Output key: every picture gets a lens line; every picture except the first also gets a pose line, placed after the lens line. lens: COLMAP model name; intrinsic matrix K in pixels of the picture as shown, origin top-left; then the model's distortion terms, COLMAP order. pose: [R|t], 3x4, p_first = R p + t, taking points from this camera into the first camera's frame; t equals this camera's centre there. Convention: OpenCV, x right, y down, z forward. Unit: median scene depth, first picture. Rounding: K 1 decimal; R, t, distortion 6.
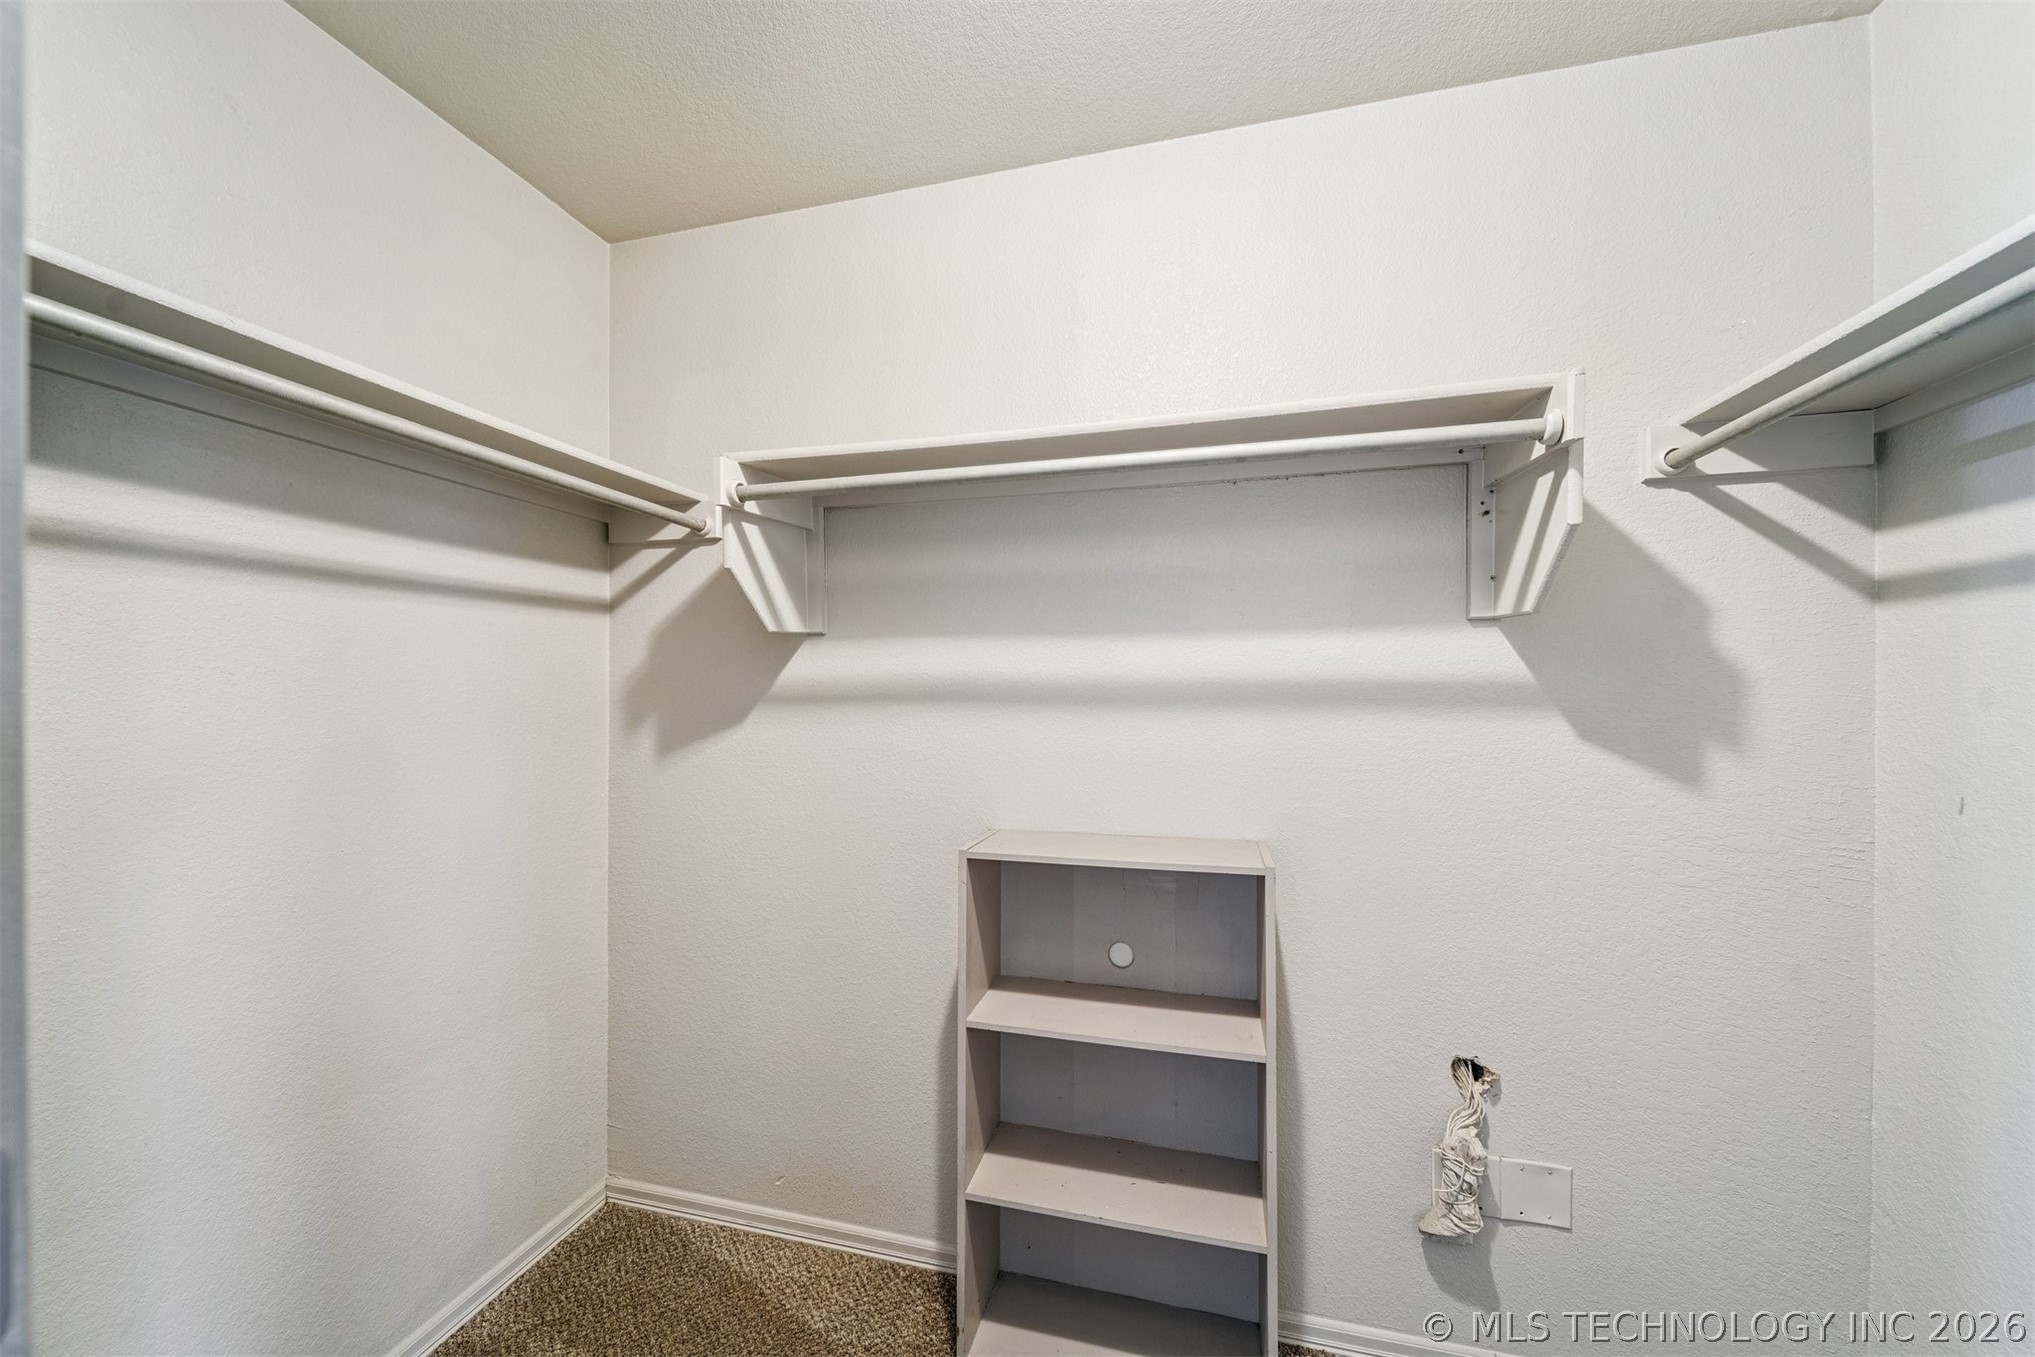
lens RADIAL K [[720.9, 0, 1019.0], [0, 720.9, 682.0], [0, 0, 1]] dist [0.001224, -0.000530]
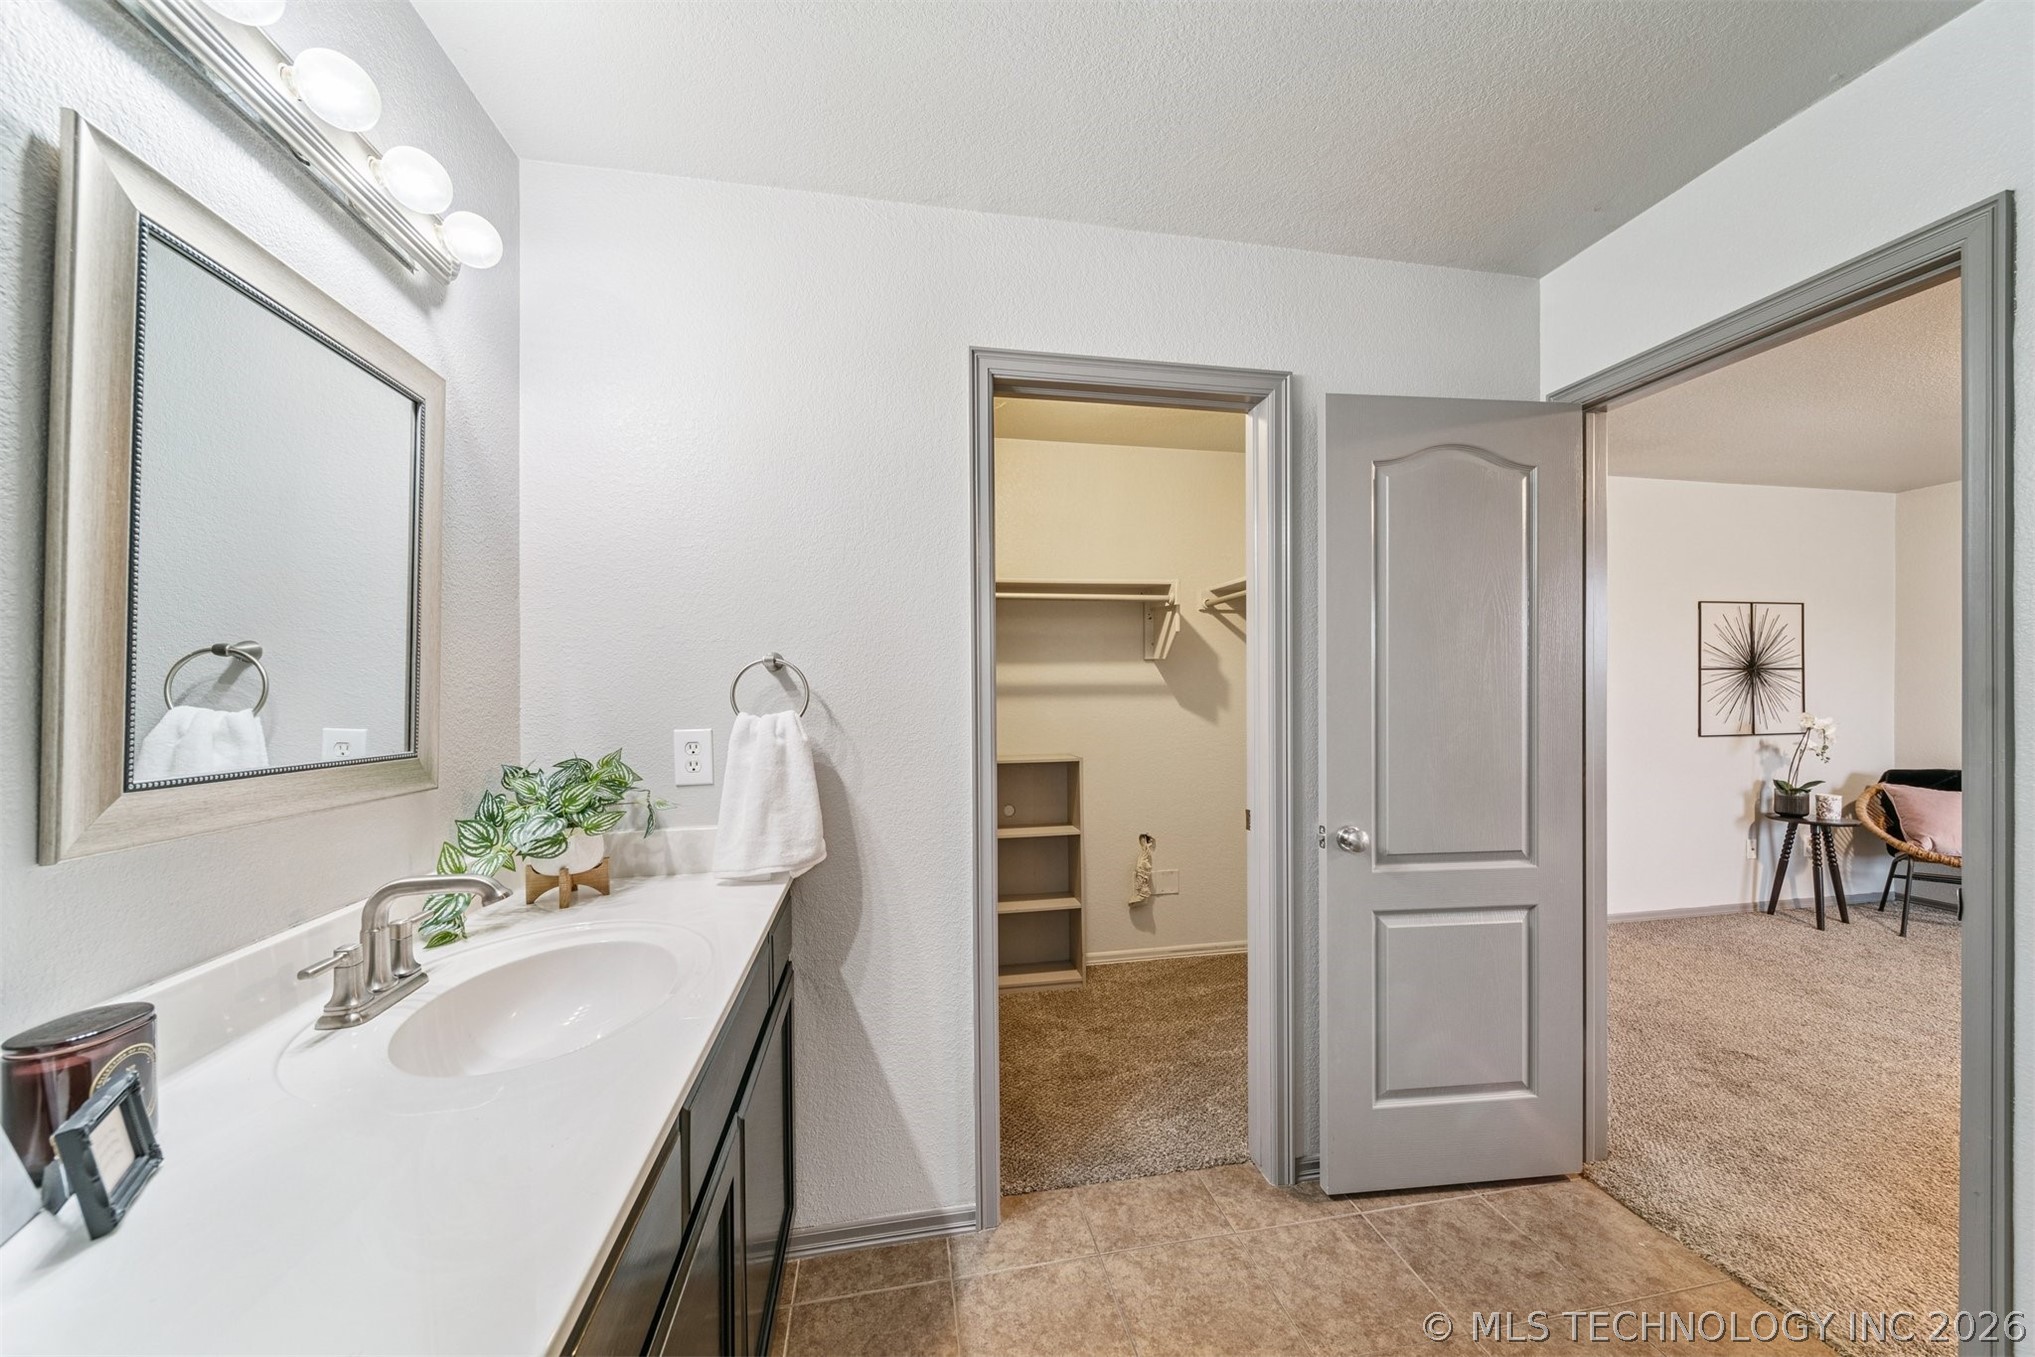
lens RADIAL K [[720.9, 0, 1016.9], [0, 720.9, 684.9], [0, 0, 1]] dist [0.001224, -0.000530]
pose [[0.911378, -0.005598, 0.411532, -0.879764], [0.004678, 0.999984, 0.003241, -0.010142], [-0.411543, -0.001028, 0.911390, -1.195084]]
